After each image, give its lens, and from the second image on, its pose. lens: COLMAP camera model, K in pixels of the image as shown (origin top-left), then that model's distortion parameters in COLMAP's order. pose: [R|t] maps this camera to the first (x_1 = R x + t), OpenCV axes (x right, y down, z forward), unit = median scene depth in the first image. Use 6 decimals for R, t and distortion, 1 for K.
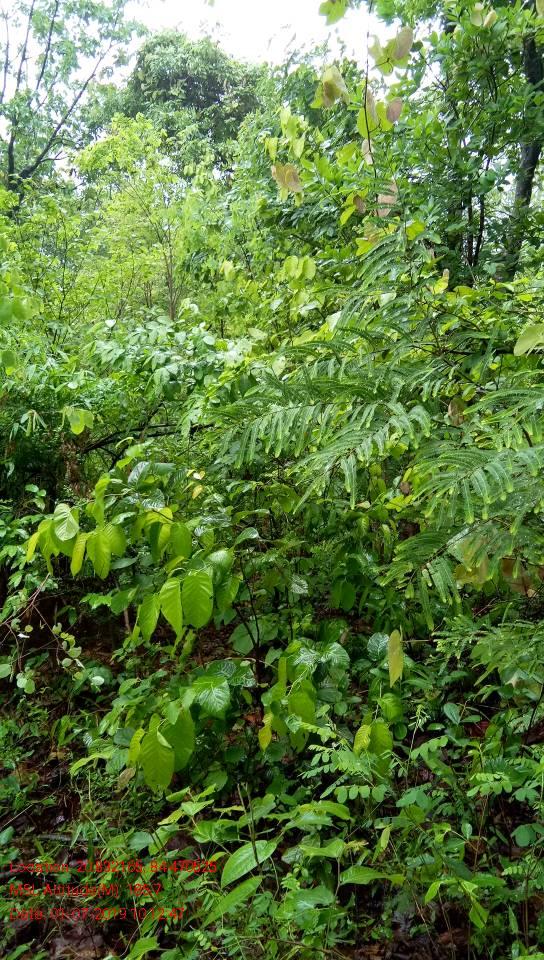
lens RADIAL K [[756.5, 0, 273.7], [0, 756.5, 483.3], [0, 0, 1]] dist [0.047165, -0.026657]
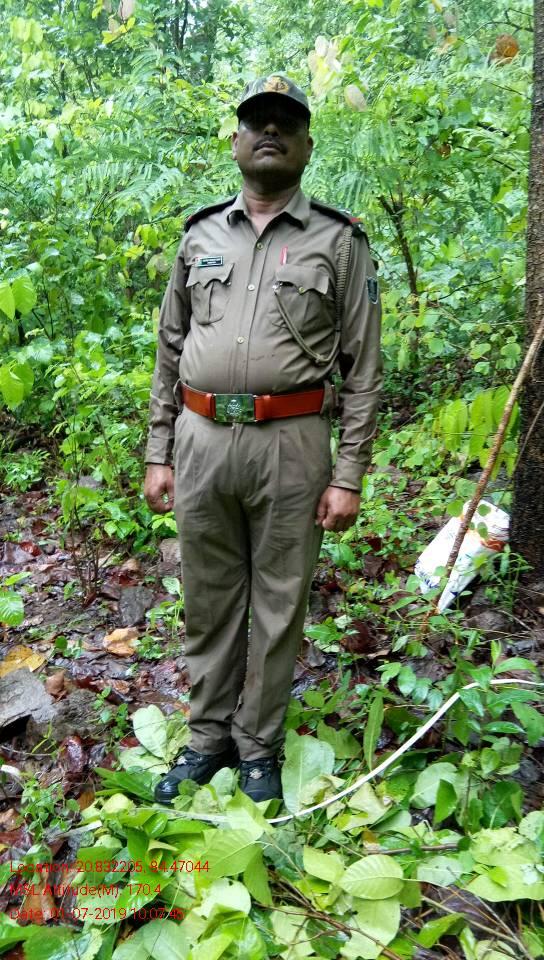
lens RADIAL K [[756.5, 0, 275.1], [0, 756.5, 474.4], [0, 0, 1]] dist [0.047165, -0.026657]
pose [[0.924531, -0.078144, 0.373010, -0.123811], [-0.021687, 0.966379, 0.256207, 0.052480], [-0.380490, -0.244960, 0.891752, -0.347517]]
